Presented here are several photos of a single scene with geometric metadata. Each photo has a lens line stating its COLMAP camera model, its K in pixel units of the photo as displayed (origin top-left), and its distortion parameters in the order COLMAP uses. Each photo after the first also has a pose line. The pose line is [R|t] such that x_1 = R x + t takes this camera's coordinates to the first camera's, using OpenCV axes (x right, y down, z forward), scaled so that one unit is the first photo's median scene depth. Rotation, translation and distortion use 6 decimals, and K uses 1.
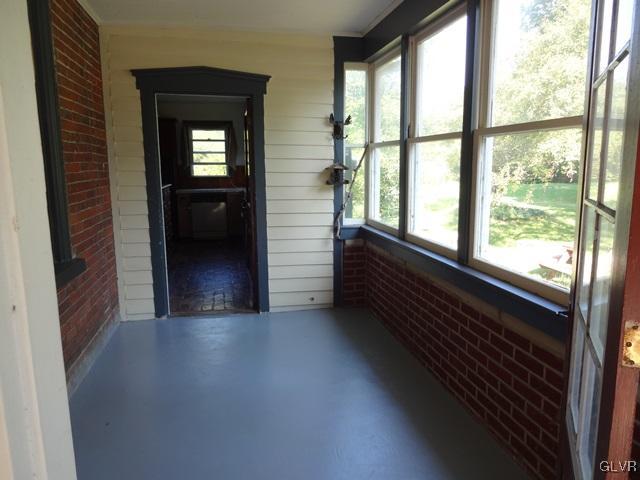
lens RADIAL K [[467.7, 0, 320.0], [0, 467.7, 240.0], [0, 0, 1]] dist [-0.031026, 0.000517]
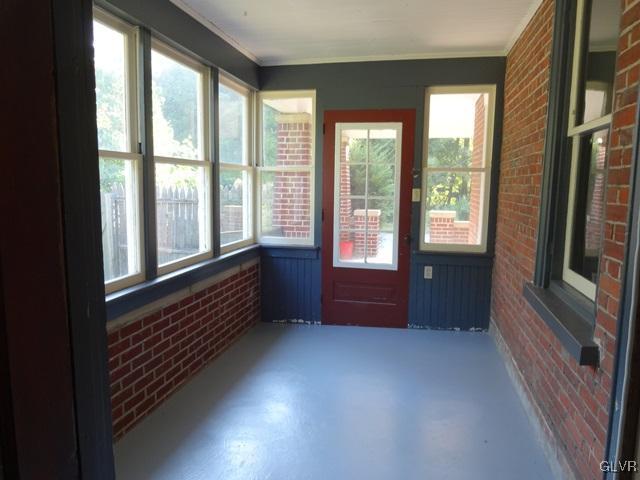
lens RADIAL K [[467.7, 0, 320.0], [0, 467.7, 240.0], [0, 0, 1]] dist [-0.031026, 0.000517]
pose [[-0.911111, -0.049896, 0.409130, -0.494942], [0.060018, 0.966003, 0.251467, -0.288708], [-0.407768, 0.253669, -0.877141, 1.794861]]
